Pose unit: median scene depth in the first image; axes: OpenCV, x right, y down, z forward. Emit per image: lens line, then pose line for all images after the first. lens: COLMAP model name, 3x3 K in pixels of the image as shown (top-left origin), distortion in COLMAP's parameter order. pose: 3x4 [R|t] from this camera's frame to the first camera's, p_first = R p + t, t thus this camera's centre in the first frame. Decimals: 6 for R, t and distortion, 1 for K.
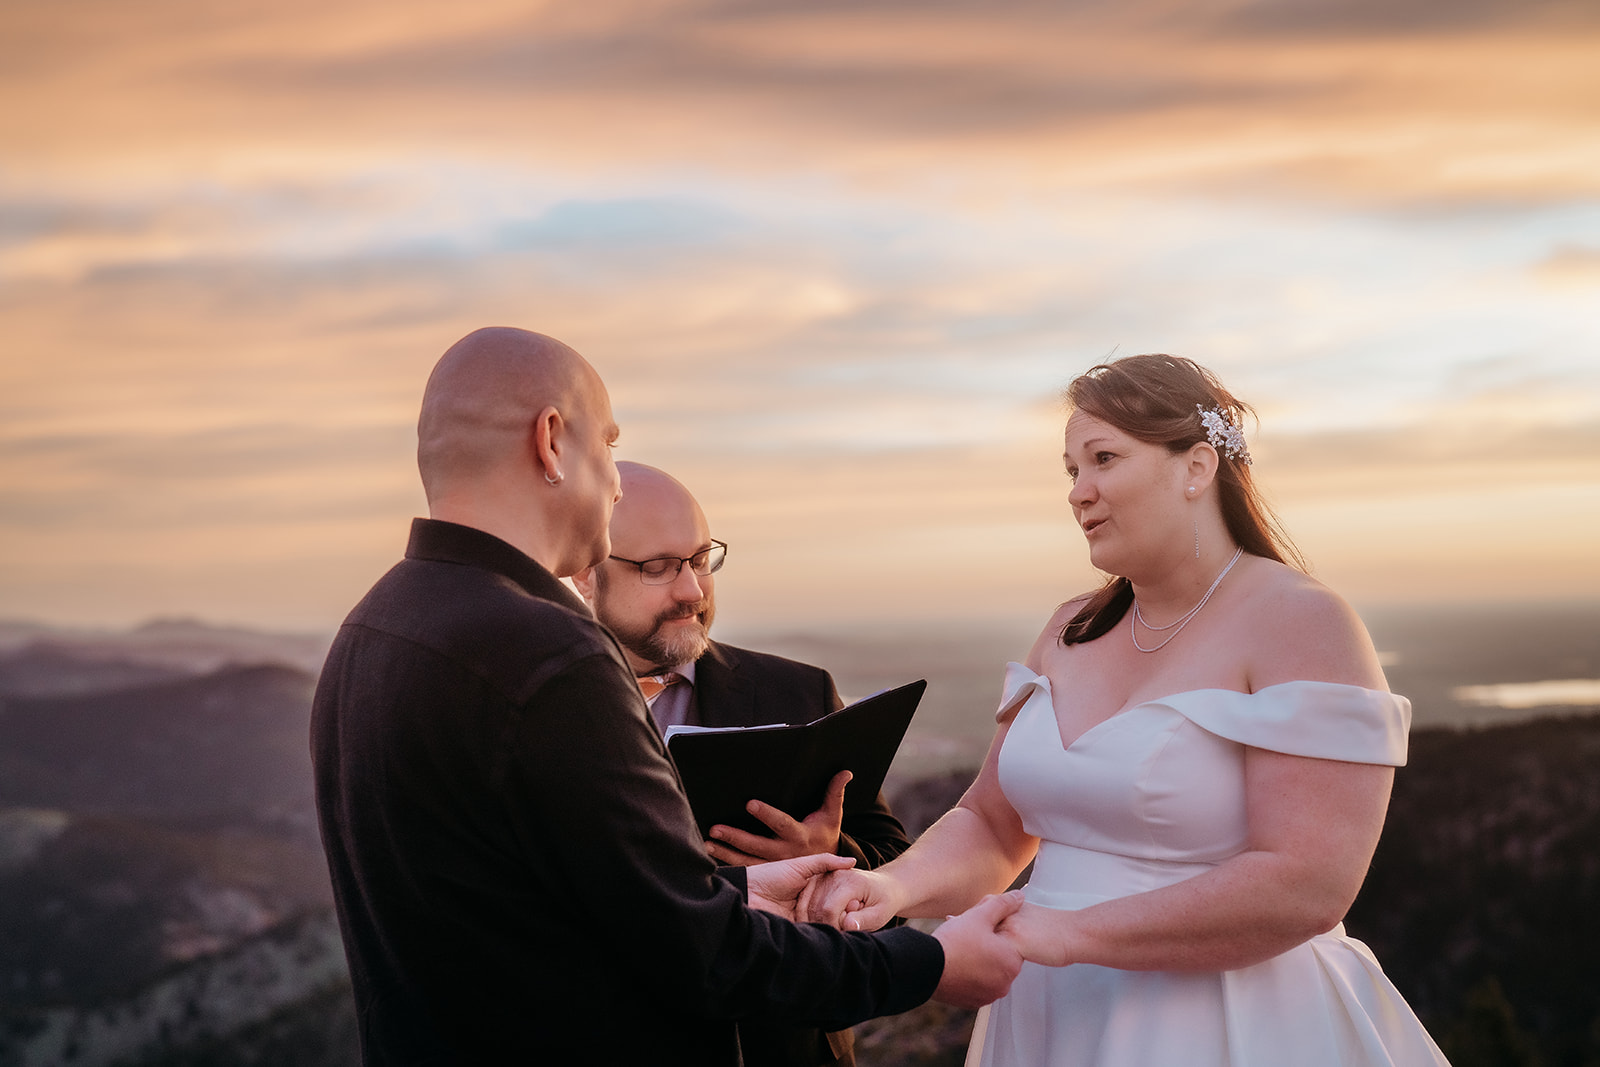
lens RADIAL K [[2242.5, 0, 816.0], [0, 2242.5, 477.5], [0, 0, 1]] dist [0.073537, 0.000000]
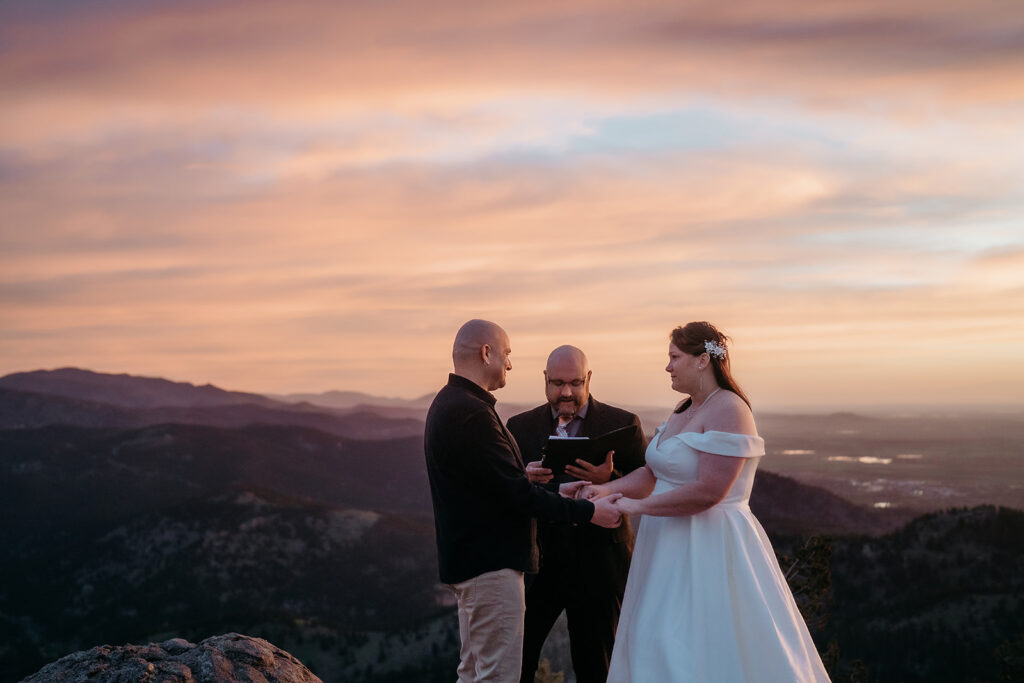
lens RADIAL K [[1435.2, 0, 505.7], [0, 1435.2, 331.5], [0, 0, 1]] dist [0.073537, 0.000000]
pose [[0.972767, 0.014142, -0.231355, 0.363111], [-0.011653, 0.999859, 0.012119, -0.065734], [0.231494, -0.009093, 0.972794, -0.992826]]
